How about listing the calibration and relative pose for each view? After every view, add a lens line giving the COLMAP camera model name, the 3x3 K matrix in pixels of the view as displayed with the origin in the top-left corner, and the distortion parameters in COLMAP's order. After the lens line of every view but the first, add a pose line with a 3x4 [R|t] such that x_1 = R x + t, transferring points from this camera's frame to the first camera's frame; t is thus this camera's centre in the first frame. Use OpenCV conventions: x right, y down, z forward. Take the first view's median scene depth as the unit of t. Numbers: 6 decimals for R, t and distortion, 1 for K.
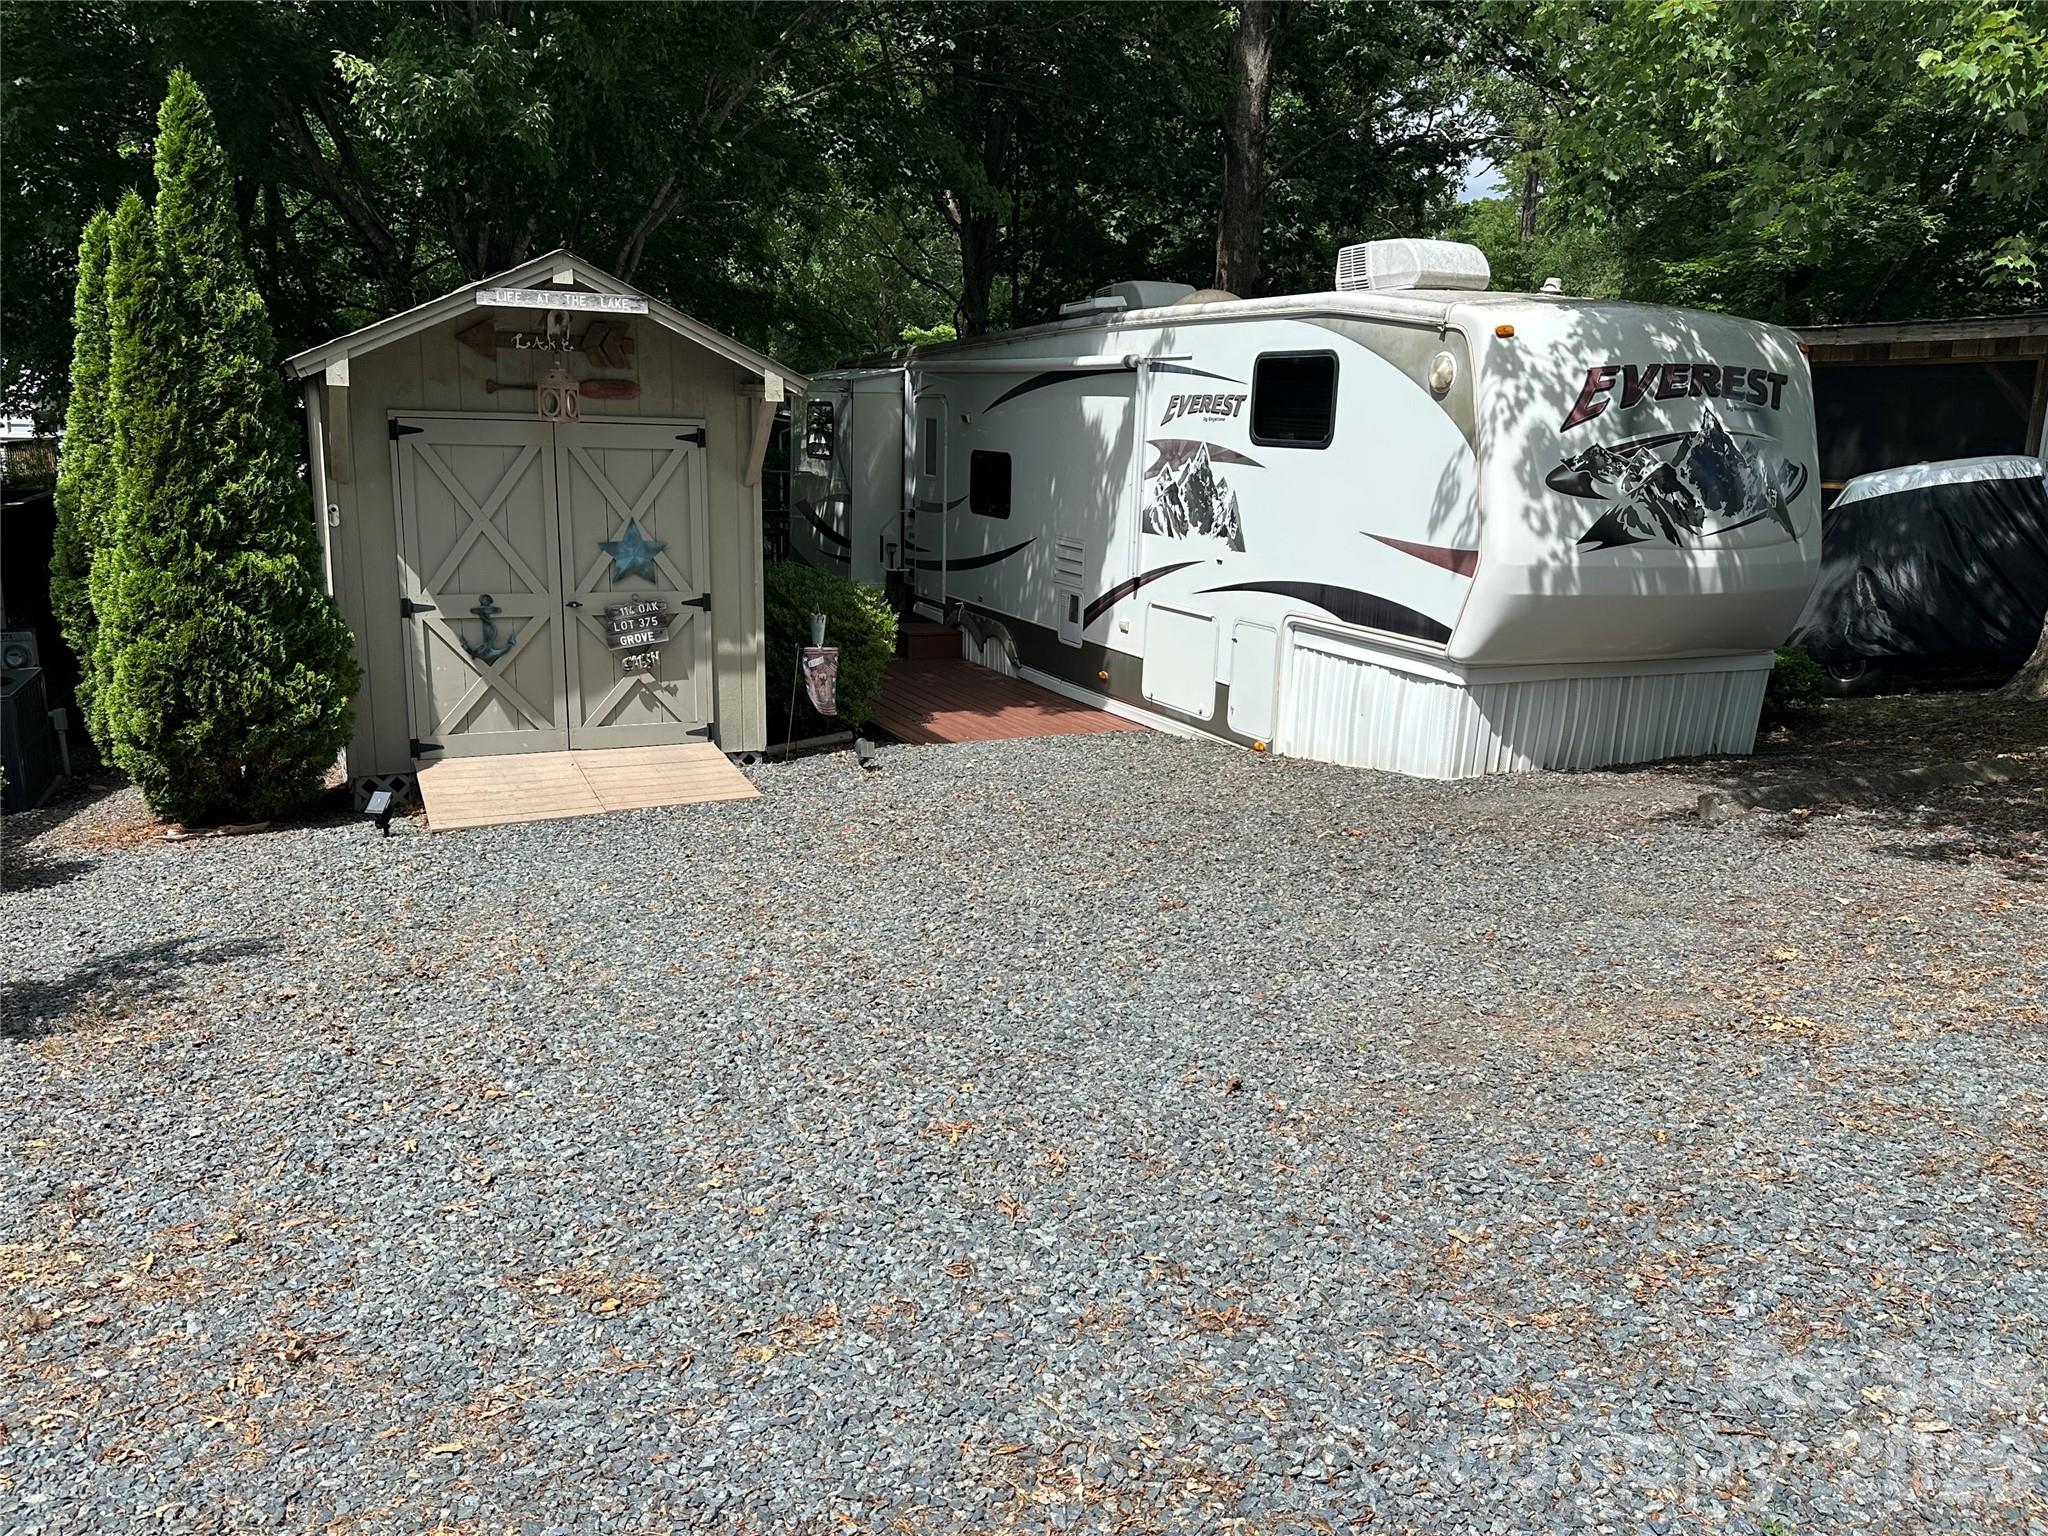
lens RADIAL K [[1435.6, 0, 1030.7], [0, 1435.6, 764.5], [0, 0, 1]] dist [0.111785, -0.232240]
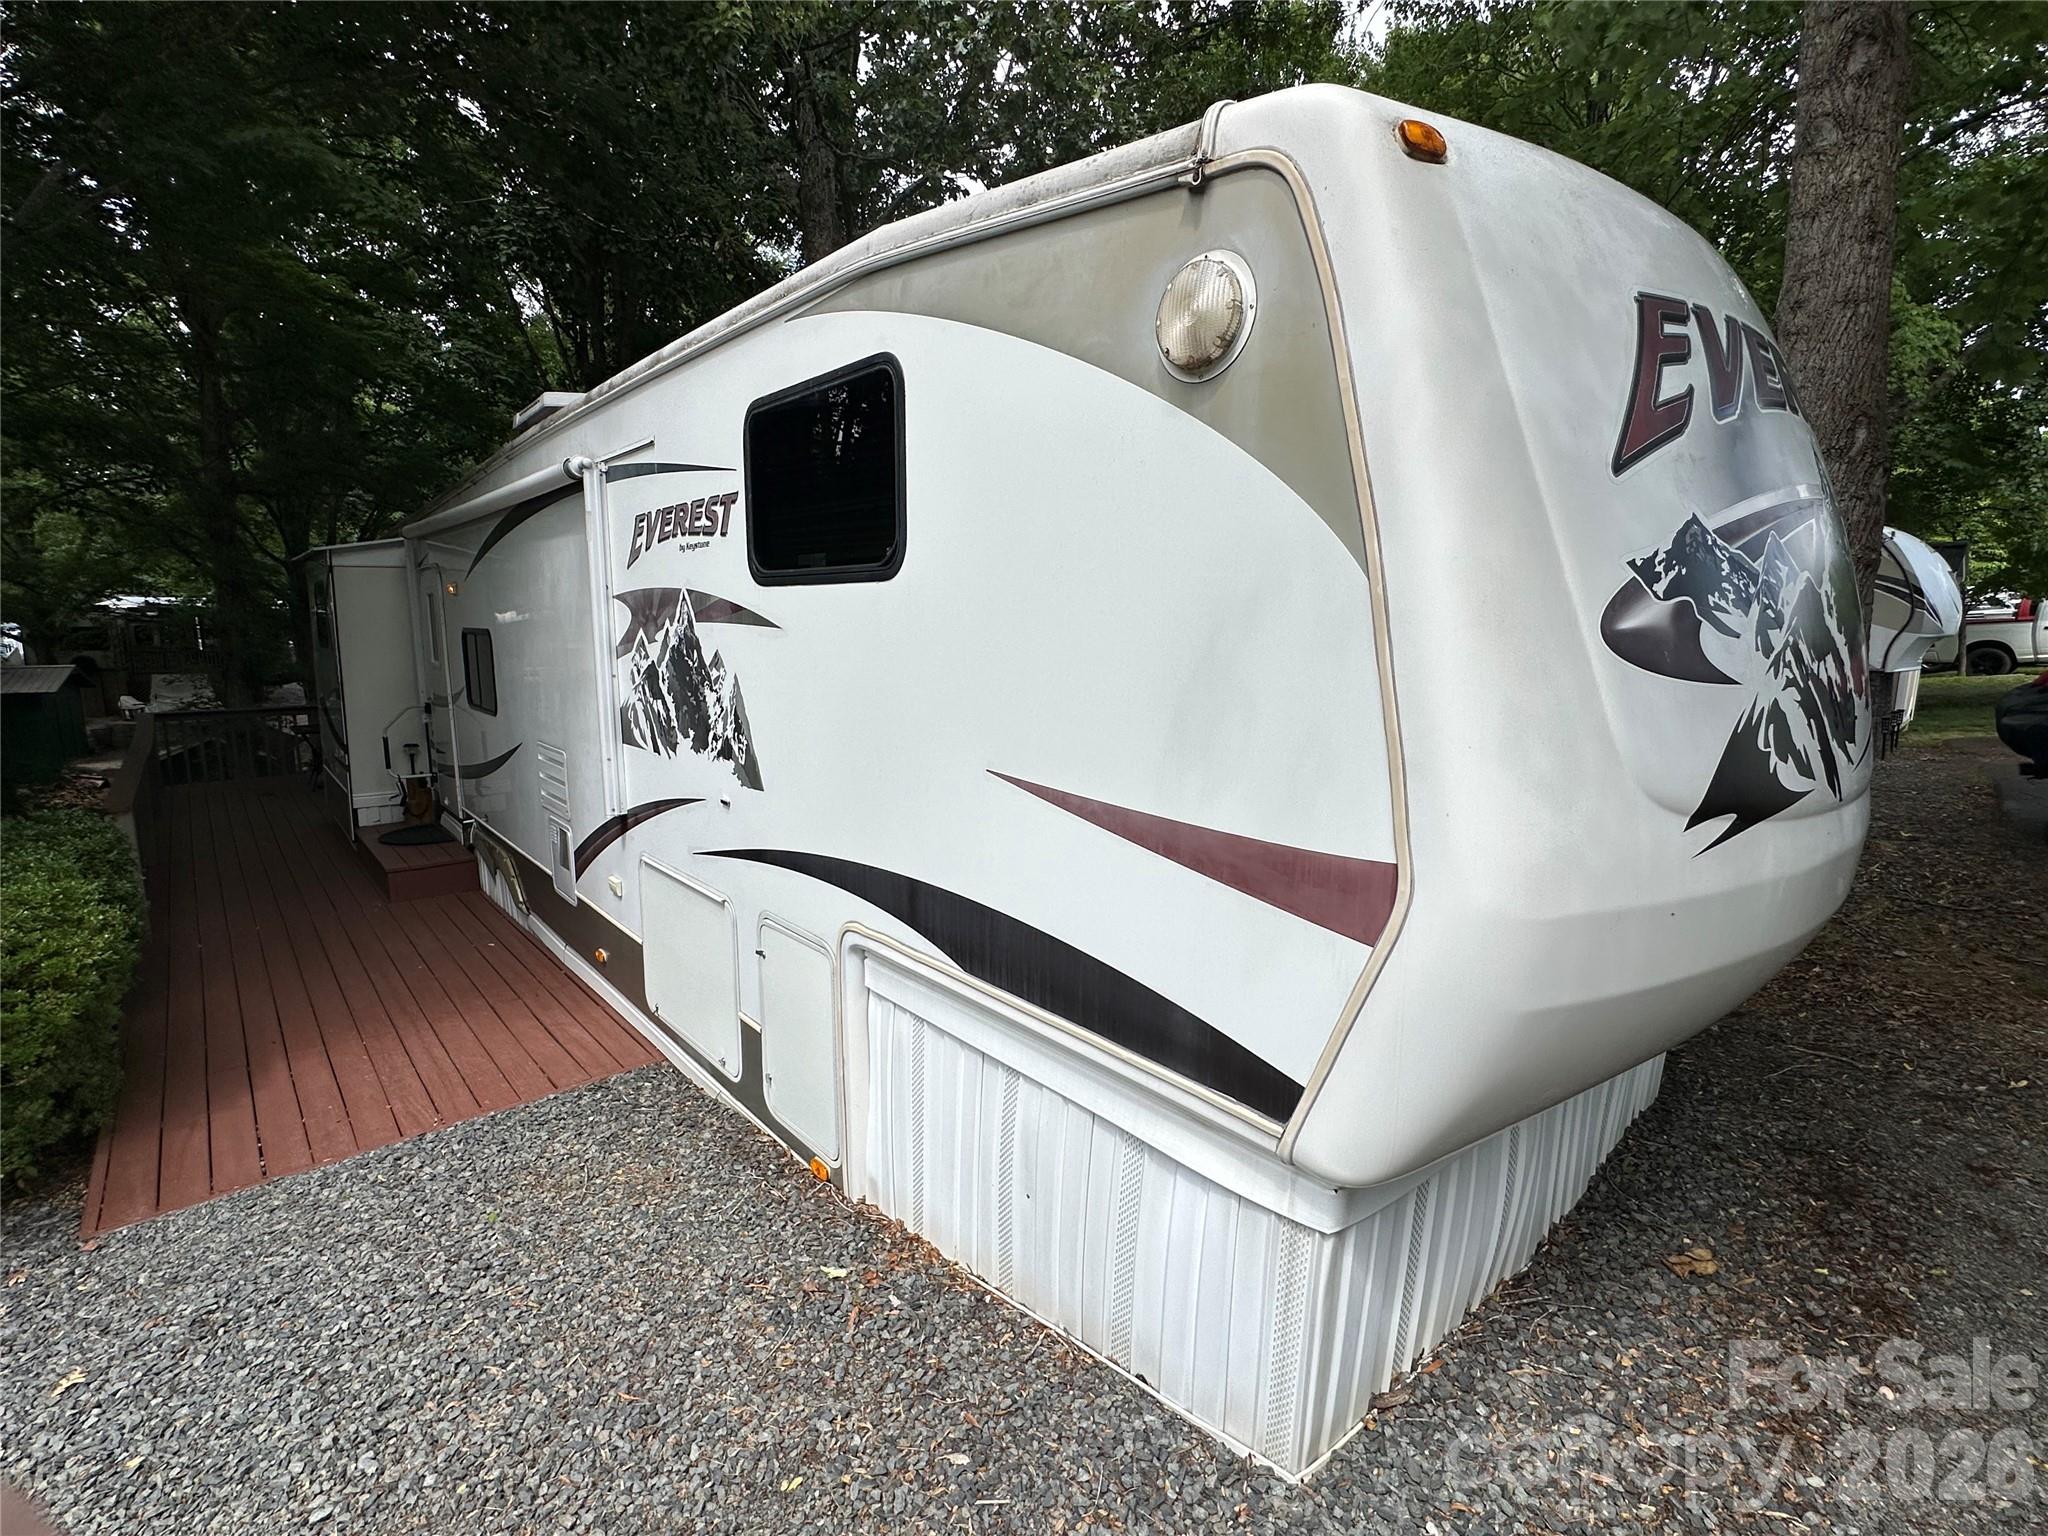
lens RADIAL K [[892.4, 0, 1029.8], [0, 892.4, 768.4], [0, 0, 1]] dist [-0.004248, 0.000502]
pose [[0.951121, -0.066499, 0.301575, 0.163559], [0.087396, 0.994580, -0.056322, -0.146567], [-0.296195, 0.079926, 0.951778, 0.758385]]
